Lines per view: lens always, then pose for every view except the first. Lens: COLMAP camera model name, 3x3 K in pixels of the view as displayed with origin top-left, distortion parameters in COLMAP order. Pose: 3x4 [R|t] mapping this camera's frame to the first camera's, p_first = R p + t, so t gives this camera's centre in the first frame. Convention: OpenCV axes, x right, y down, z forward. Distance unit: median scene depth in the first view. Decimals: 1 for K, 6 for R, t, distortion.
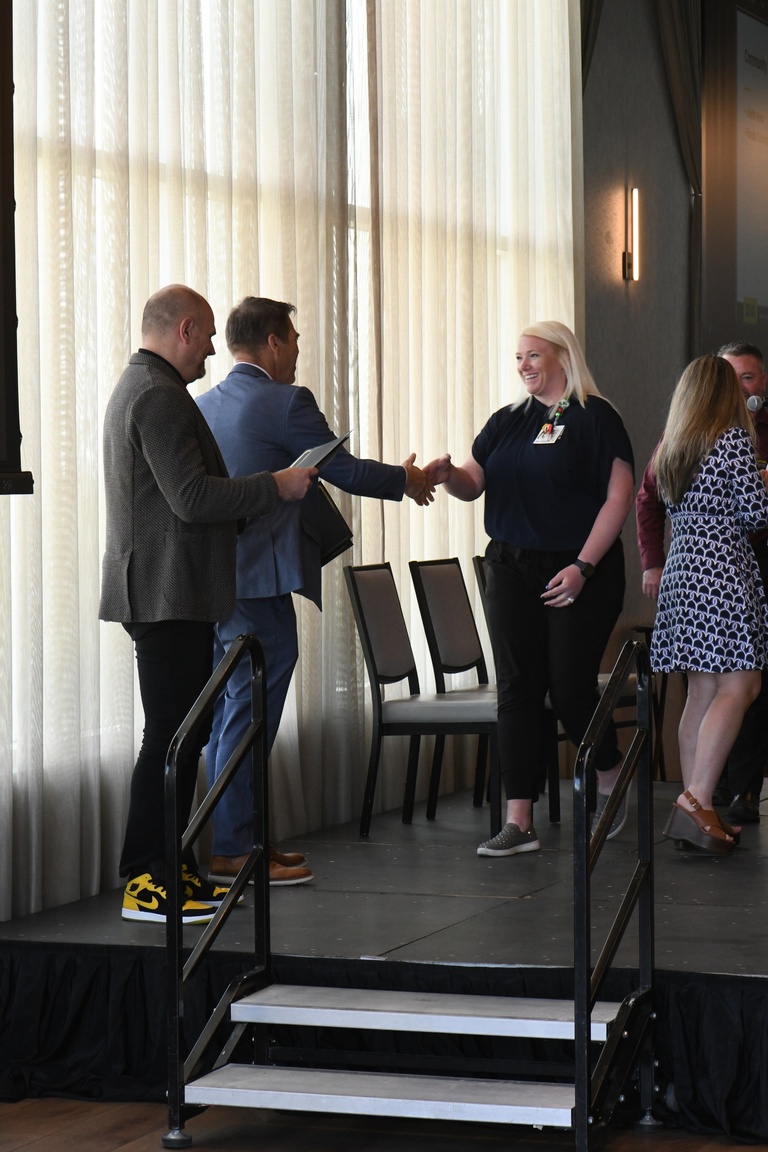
lens RADIAL K [[3294.8, 0, 366.2], [0, 3294.8, 608.2], [0, 0, 1]] dist [-0.037130, 0.000000]
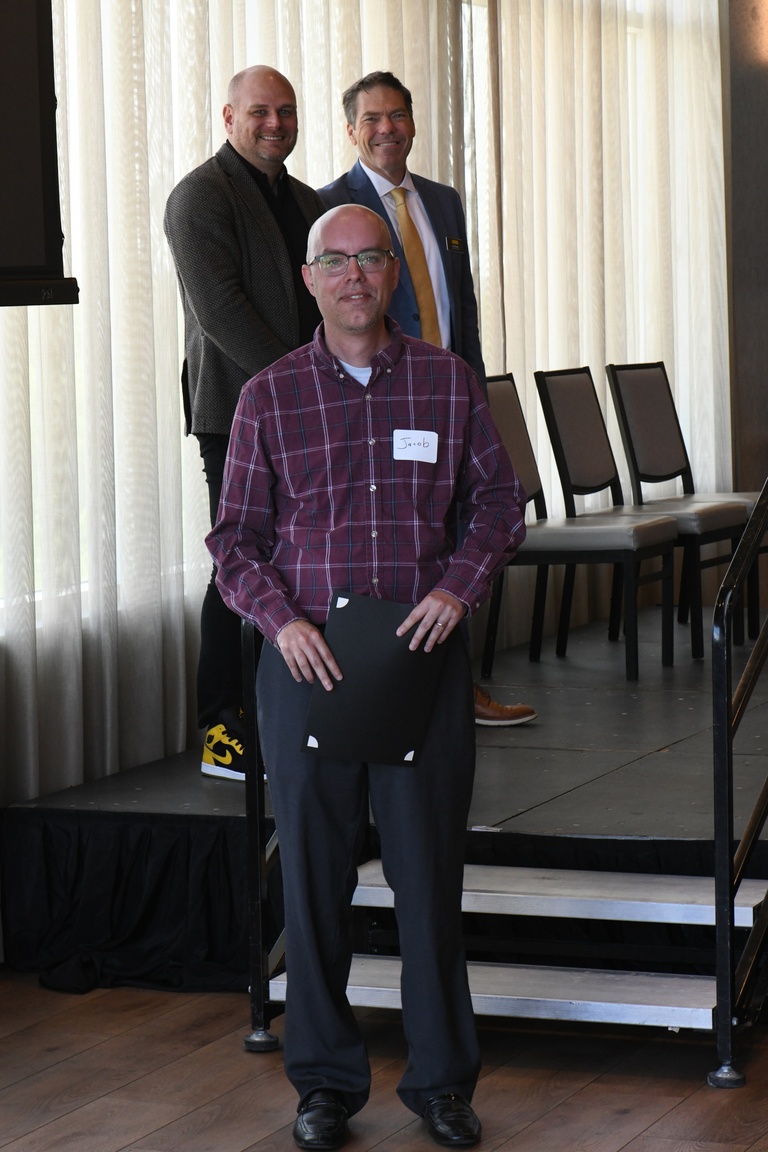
lens RADIAL K [[3294.8, 0, 374.8], [0, 3294.8, 581.7], [0, 0, 1]] dist [-0.037130, 0.000000]
pose [[0.998945, -0.011006, -0.044589, 0.010769], [0.013280, 0.998609, 0.051024, -0.004090], [0.043965, -0.051562, 0.997702, 0.111186]]
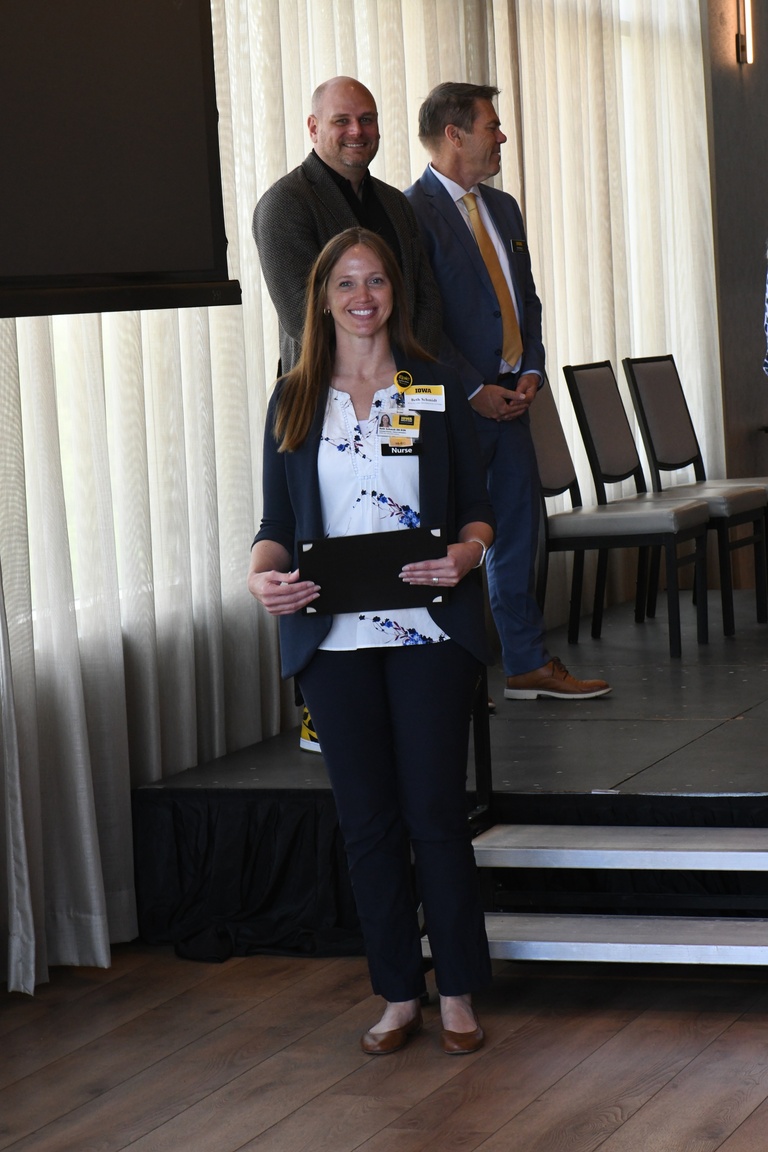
lens RADIAL K [[3294.8, 0, 390.6], [0, 3294.8, 597.4], [0, 0, 1]] dist [-0.037130, 0.000000]
pose [[0.999141, -0.041136, 0.005055, -0.053114], [0.040809, 0.997745, 0.053288, -0.000512], [-0.007235, -0.053036, 0.998566, 0.065651]]
